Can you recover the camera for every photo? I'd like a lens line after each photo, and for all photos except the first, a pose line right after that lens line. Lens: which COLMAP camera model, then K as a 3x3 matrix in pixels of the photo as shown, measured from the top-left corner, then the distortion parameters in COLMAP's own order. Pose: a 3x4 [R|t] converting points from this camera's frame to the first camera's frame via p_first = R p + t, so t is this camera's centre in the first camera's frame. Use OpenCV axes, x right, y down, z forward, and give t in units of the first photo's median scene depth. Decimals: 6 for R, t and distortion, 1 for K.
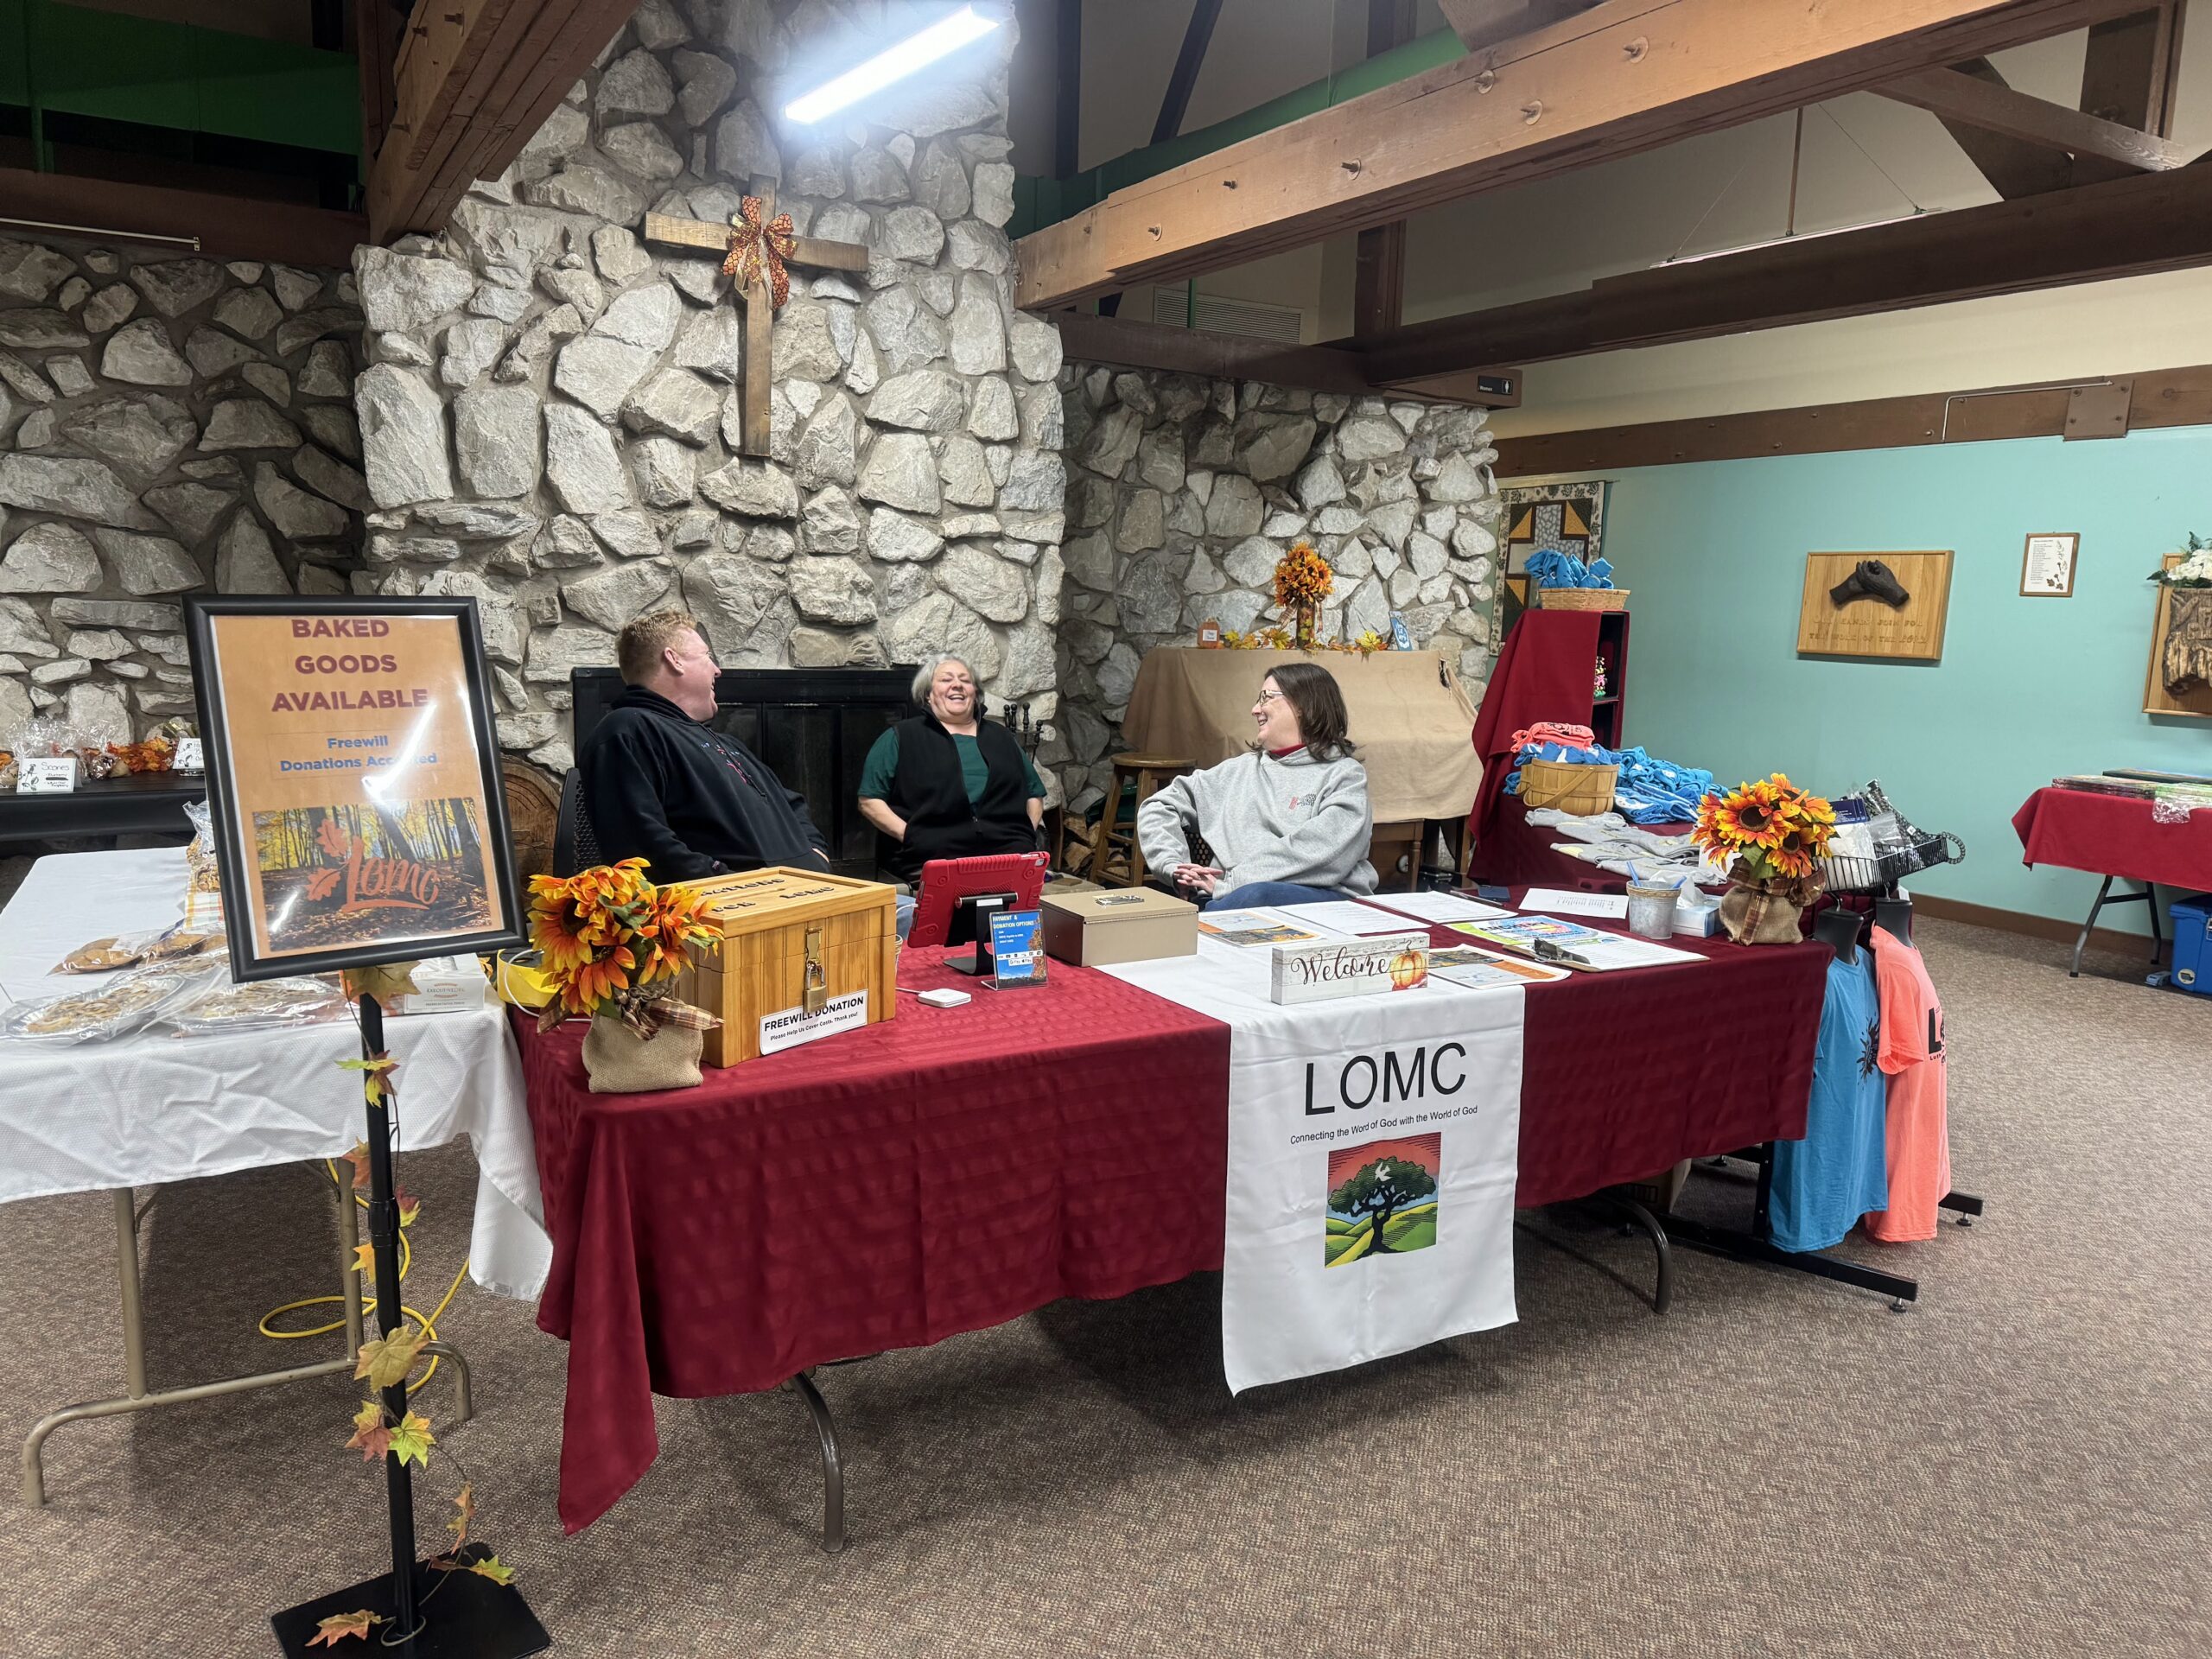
lens RADIAL K [[1556.4, 0, 1114.2], [0, 1556.4, 834.2], [0, 0, 1]] dist [0.073469, -0.085303]
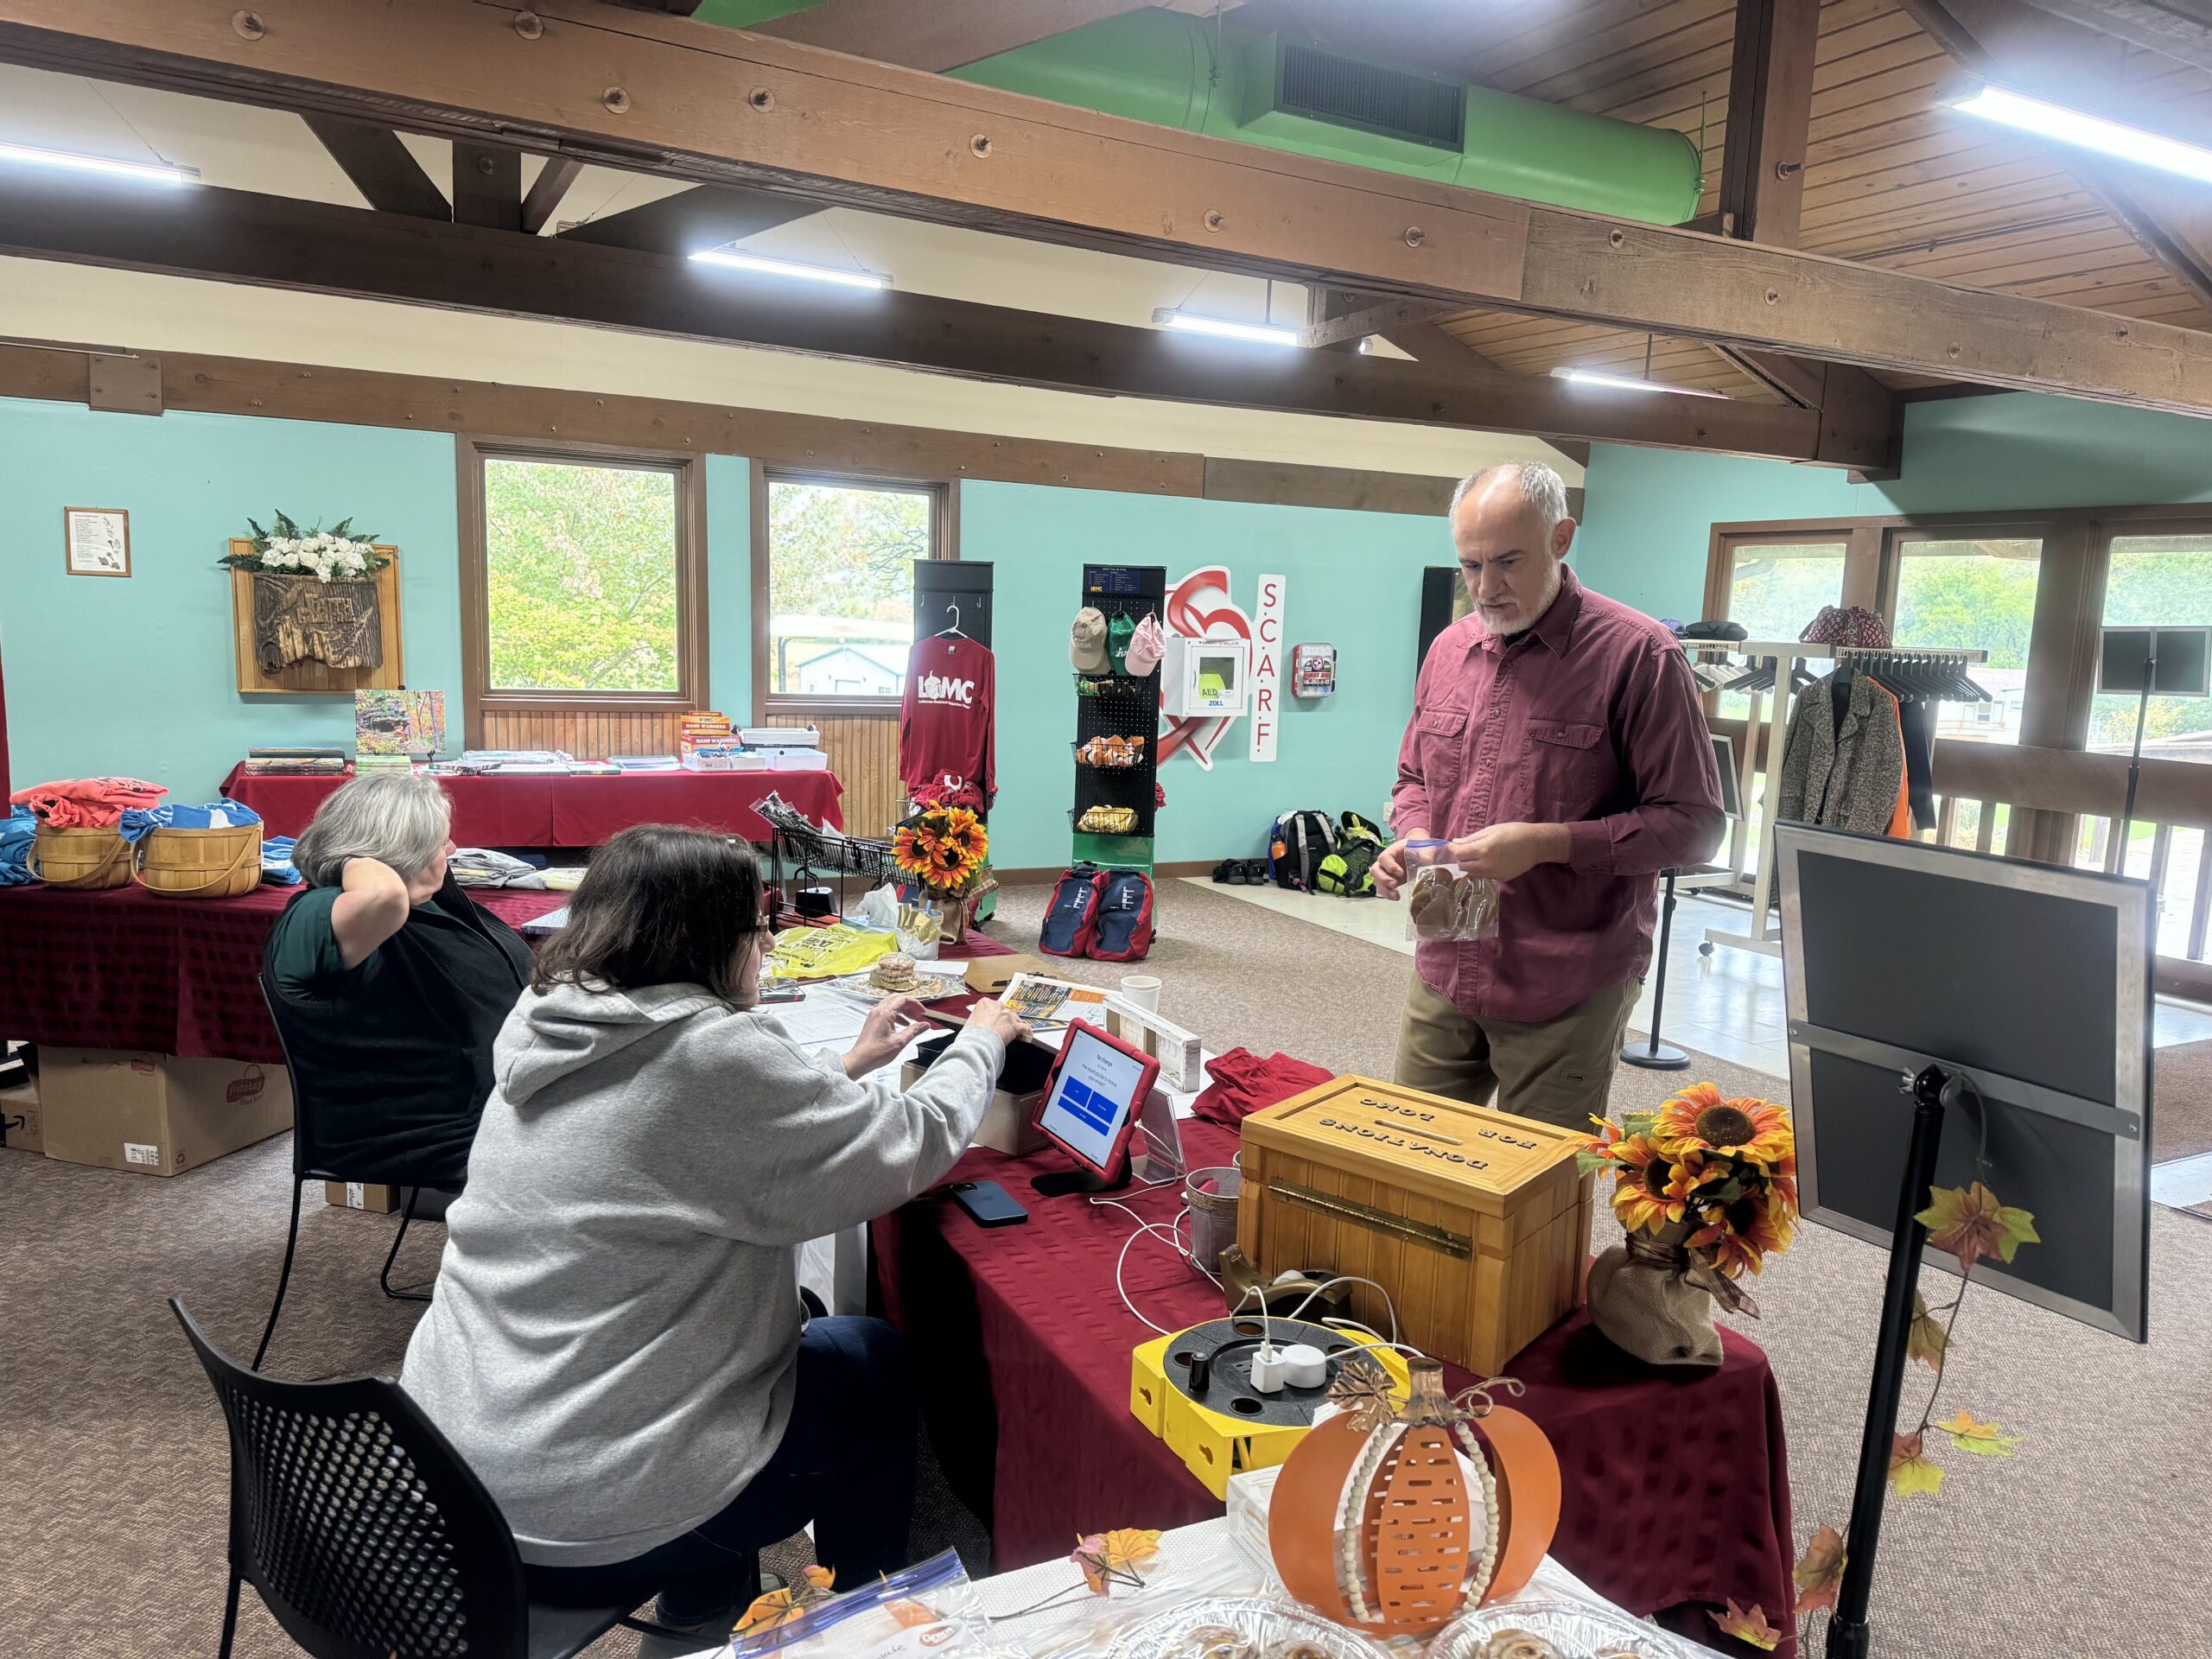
lens RADIAL K [[1556.4, 0, 1114.2], [0, 1556.4, 834.2], [0, 0, 1]] dist [0.073469, -0.085303]
pose [[0.015563, -0.172737, 0.984845, -0.370639], [0.109802, 0.979303, 0.170030, -0.098556], [-0.993832, 0.105492, 0.034208, 0.405373]]
